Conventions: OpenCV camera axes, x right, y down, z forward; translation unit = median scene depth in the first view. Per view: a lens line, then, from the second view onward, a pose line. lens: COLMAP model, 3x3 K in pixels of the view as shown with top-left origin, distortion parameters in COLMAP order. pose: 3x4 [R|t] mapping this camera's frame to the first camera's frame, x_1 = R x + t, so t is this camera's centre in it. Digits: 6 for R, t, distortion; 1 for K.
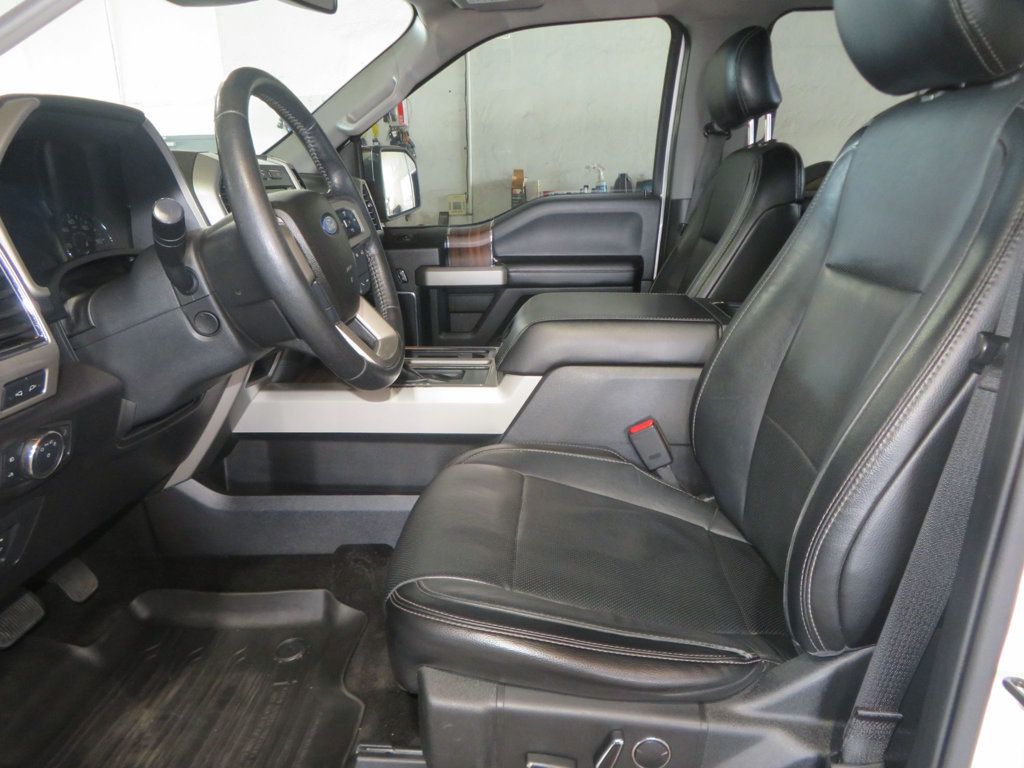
lens RADIAL K [[780.9, 0, 512.0], [0, 780.9, 384.0], [0, 0, 1]] dist [0.000795, 0.112198]
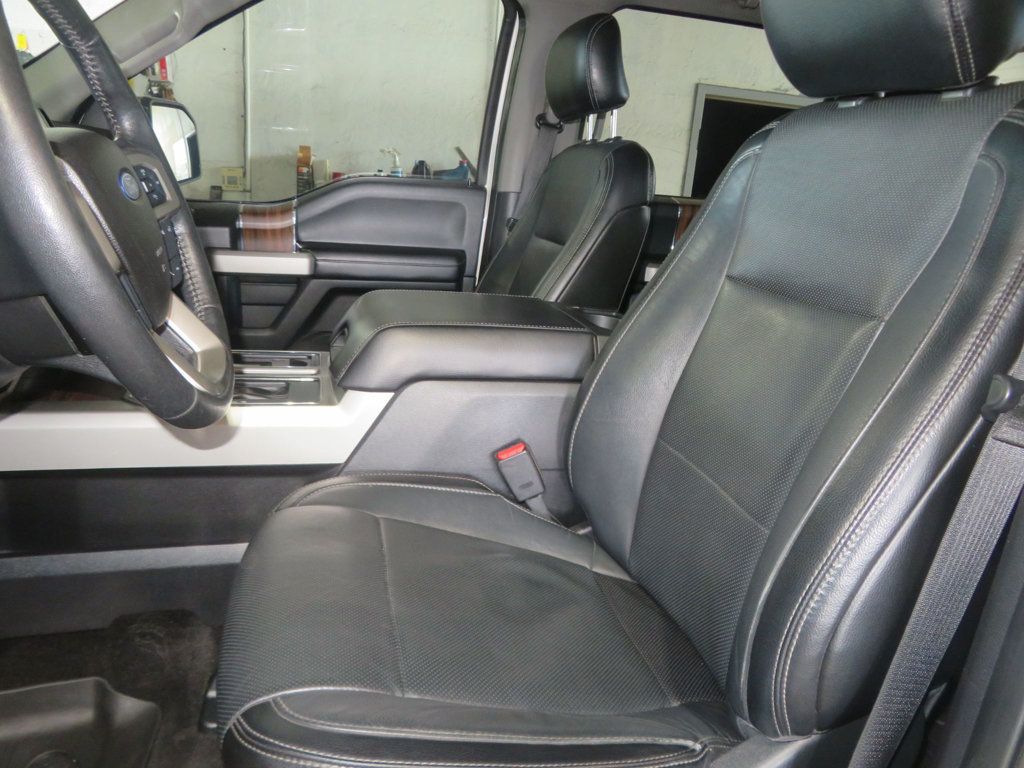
lens RADIAL K [[761.1, 0, 512.0], [0, 761.1, 384.0], [0, 0, 1]] dist [0.013023, 0.003390]
pose [[0.951844, 0.001667, 0.306579, -0.081671], [-0.006805, 0.999854, 0.015692, -0.029968], [-0.306508, -0.017022, 0.951716, 0.178312]]
